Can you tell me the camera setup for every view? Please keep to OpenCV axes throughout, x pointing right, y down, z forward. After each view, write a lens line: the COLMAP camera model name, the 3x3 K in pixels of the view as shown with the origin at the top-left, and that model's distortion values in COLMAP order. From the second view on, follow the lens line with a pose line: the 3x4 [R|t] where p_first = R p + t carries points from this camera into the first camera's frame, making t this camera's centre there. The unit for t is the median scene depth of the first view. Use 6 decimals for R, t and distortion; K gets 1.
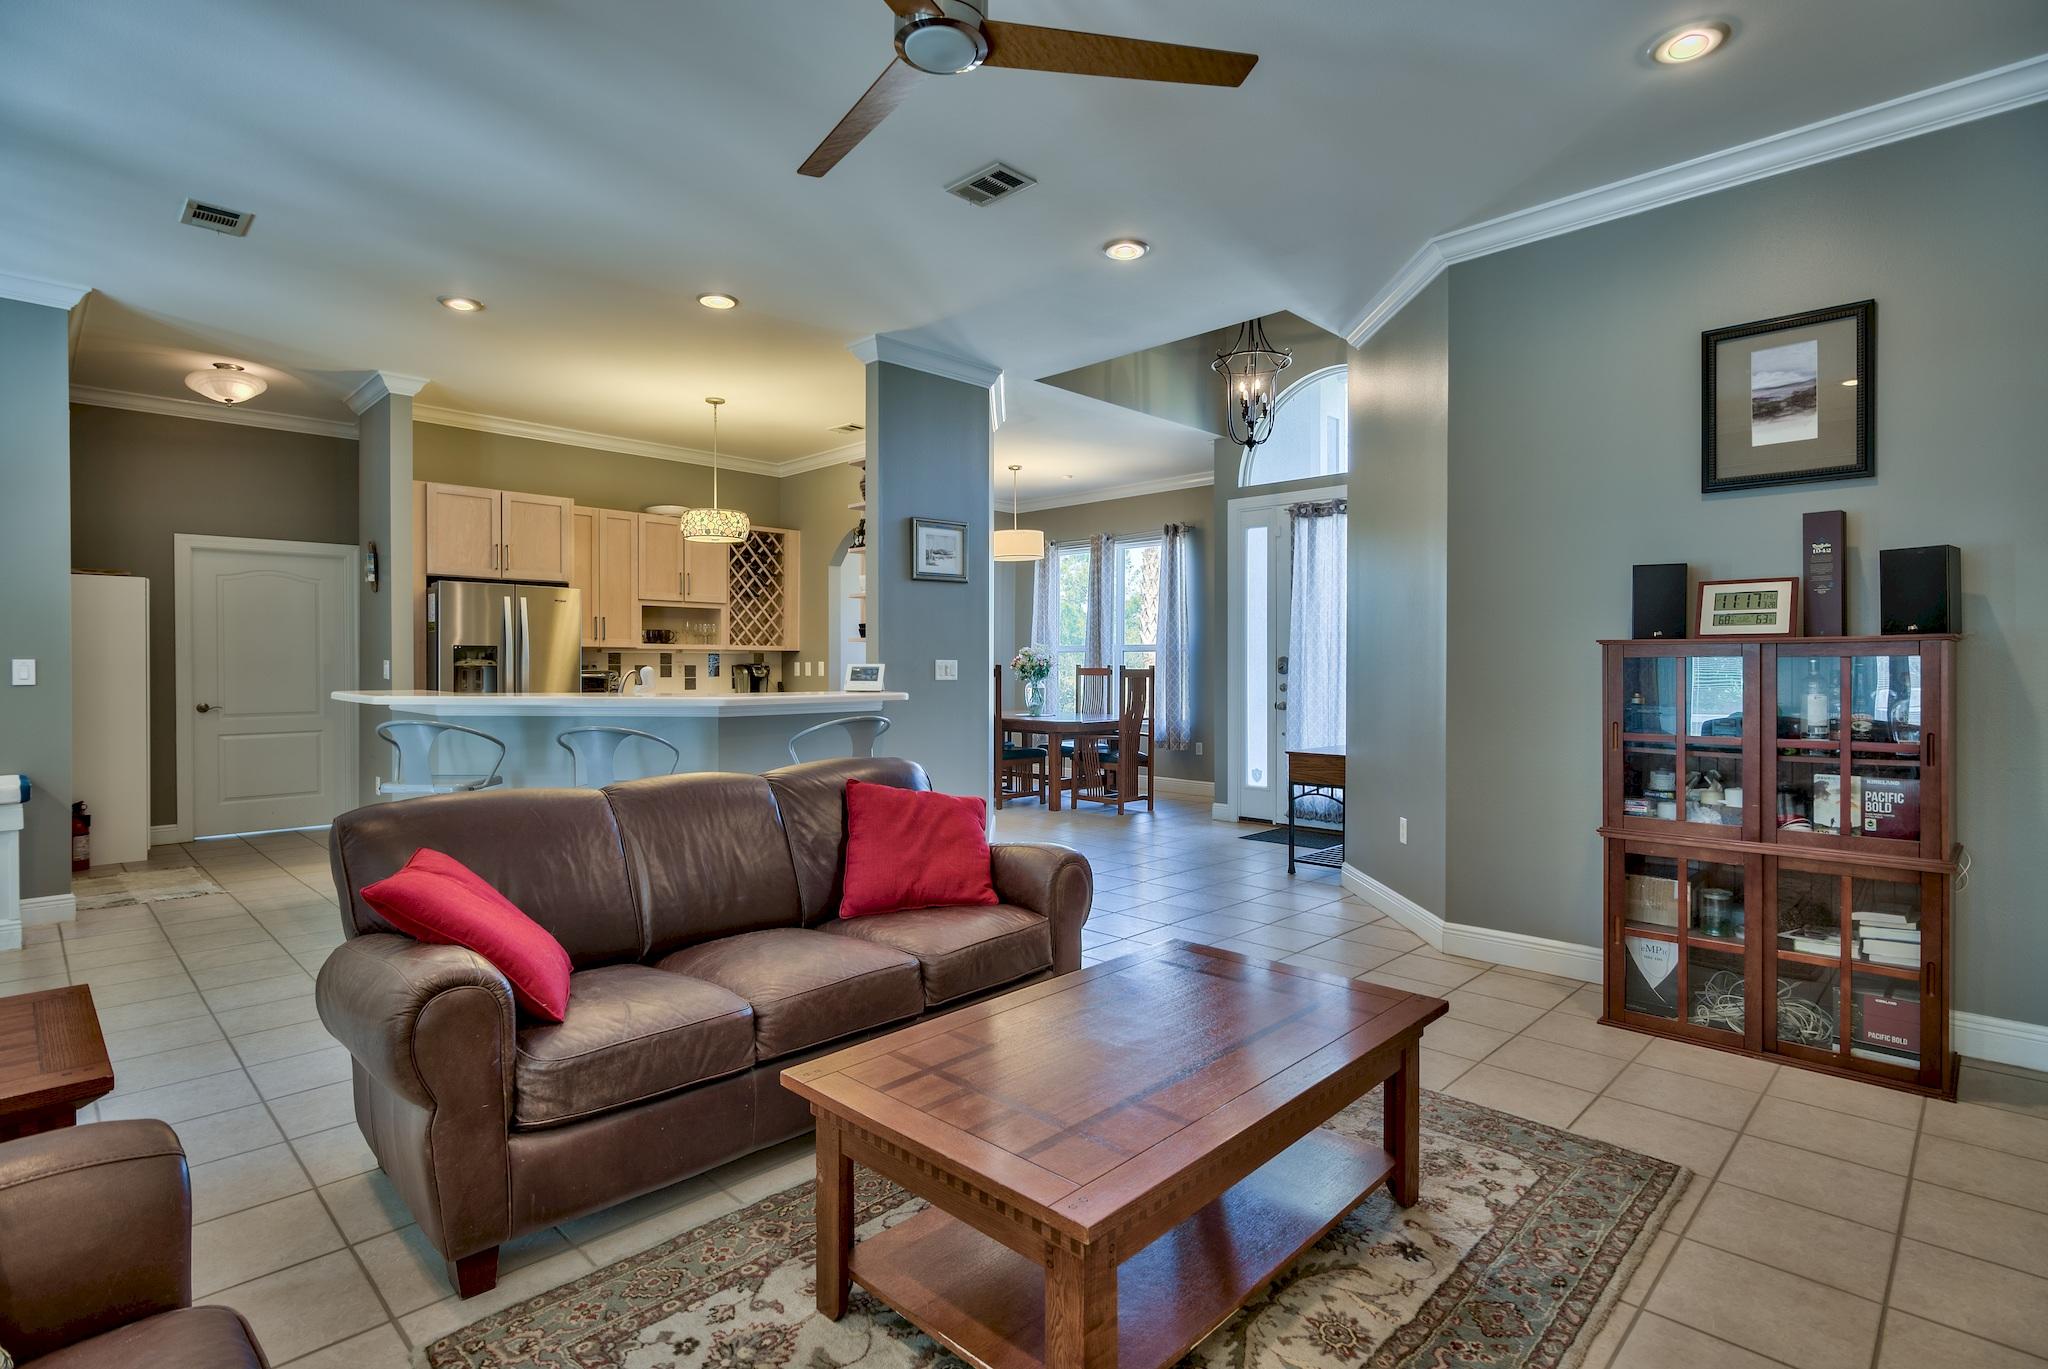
lens RADIAL K [[999.0, 0, 1027.2], [0, 999.0, 665.1], [0, 0, 1]] dist [-0.001390, -0.000109]
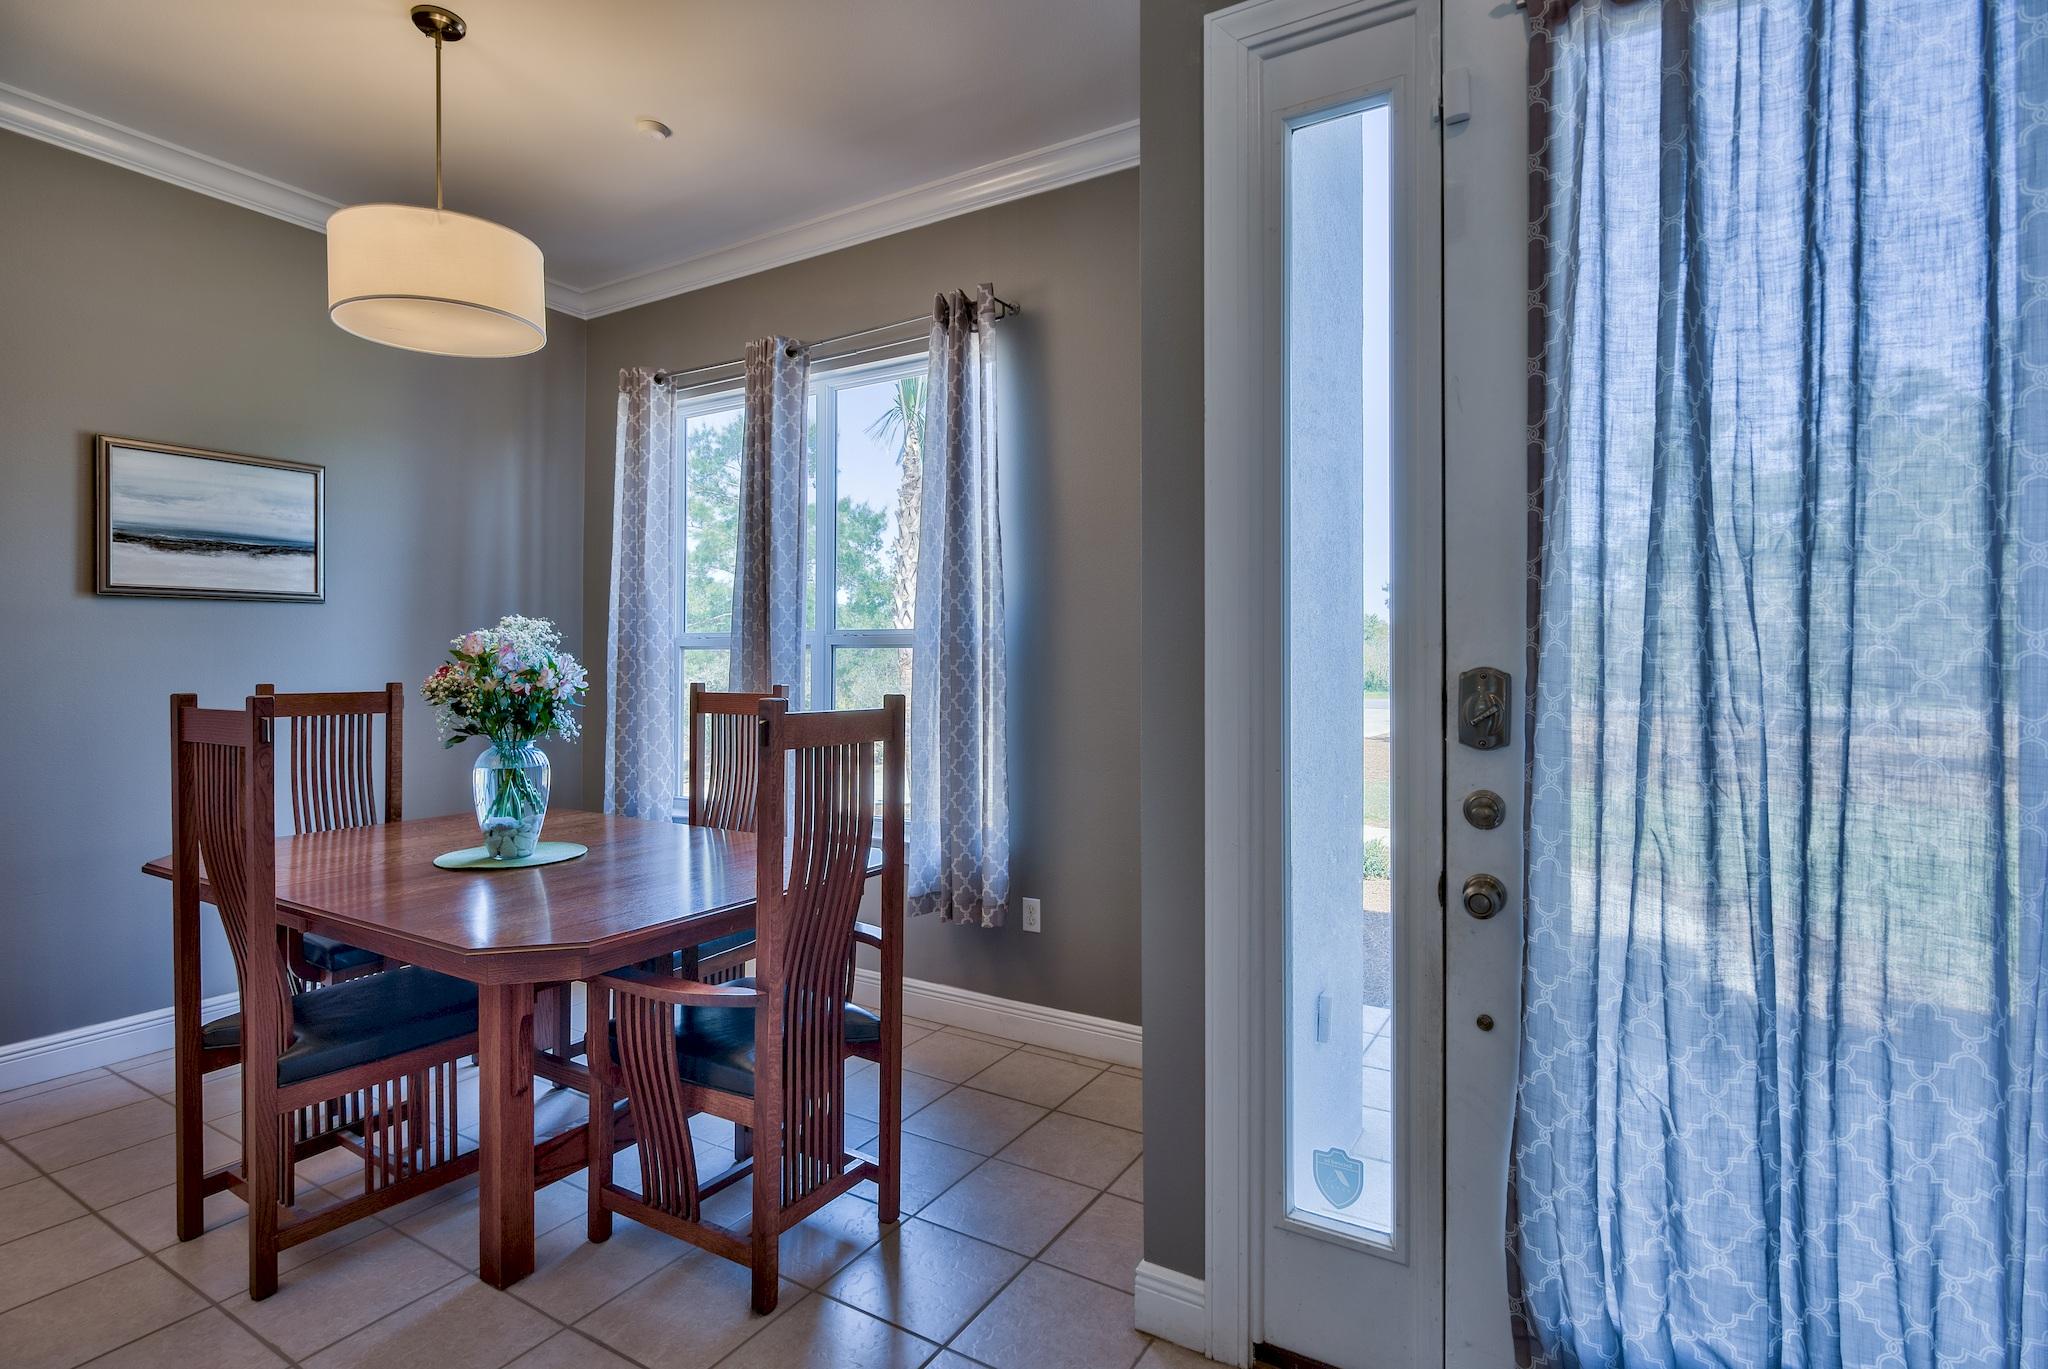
lens RADIAL K [[1021.5, 0, 1035.2], [0, 1021.5, 659.1], [0, 0, 1]] dist [-0.008958, -0.000248]
pose [[0.971622, 0.001451, 0.236535, 0.109146], [-0.000345, 0.999989, -0.004720, -0.009346], [-0.236540, 0.004505, 0.971611, 0.815148]]
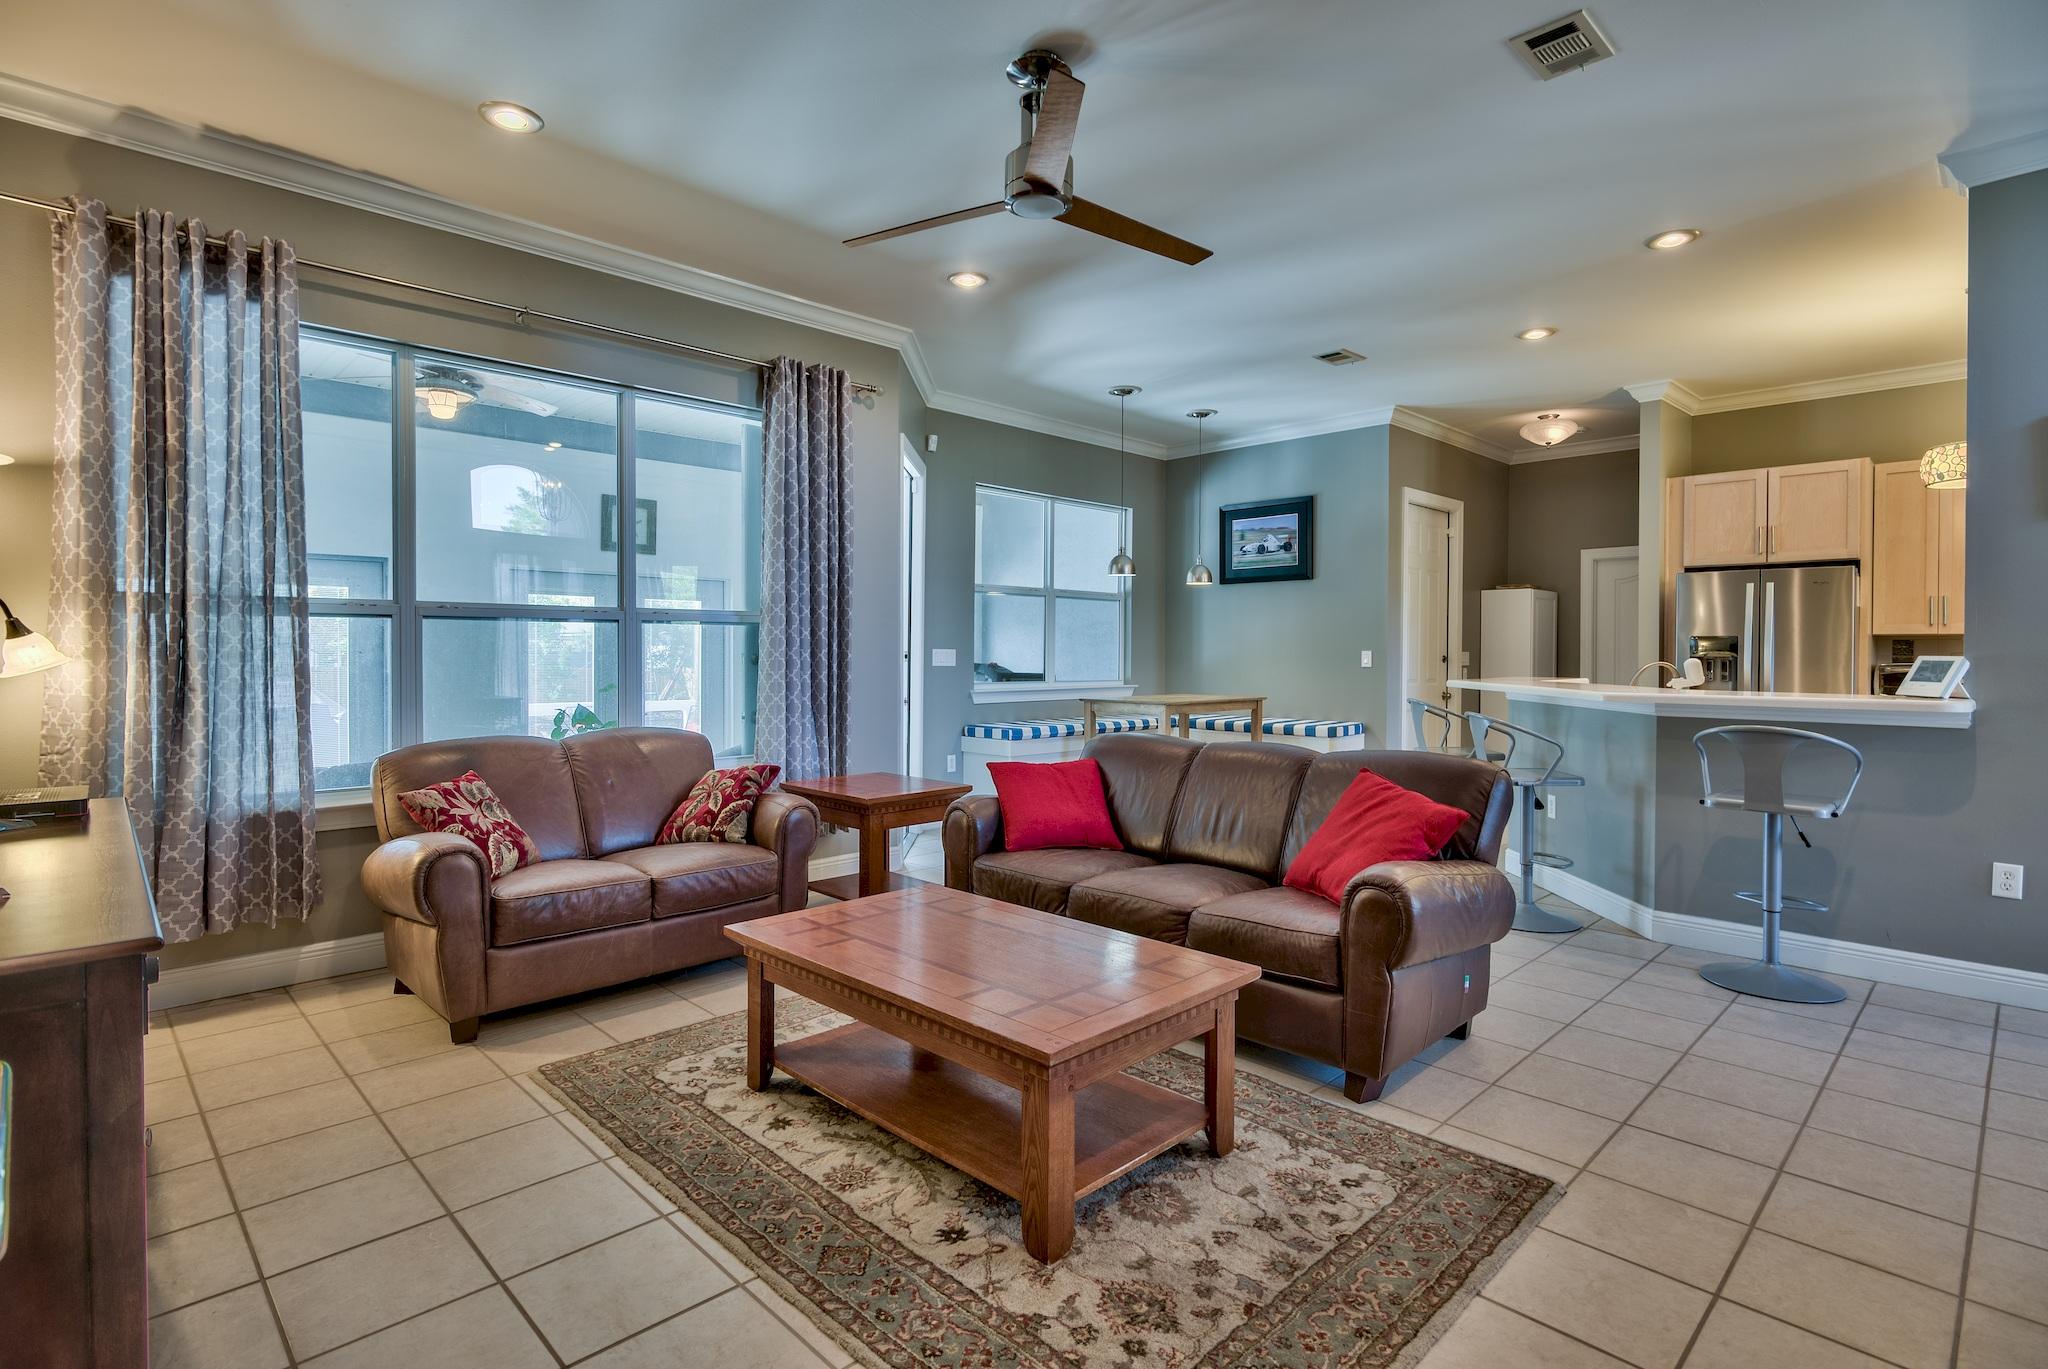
lens RADIAL K [[1004.1, 0, 1022.0], [0, 1004.1, 661.4], [0, 0, 1]] dist [-0.012408, -0.000528]
pose [[-0.021430, 0.008516, -0.999734, 0.377691], [-0.005237, 0.999949, 0.008630, -0.000197], [0.999757, 0.005420, -0.021384, 0.297156]]
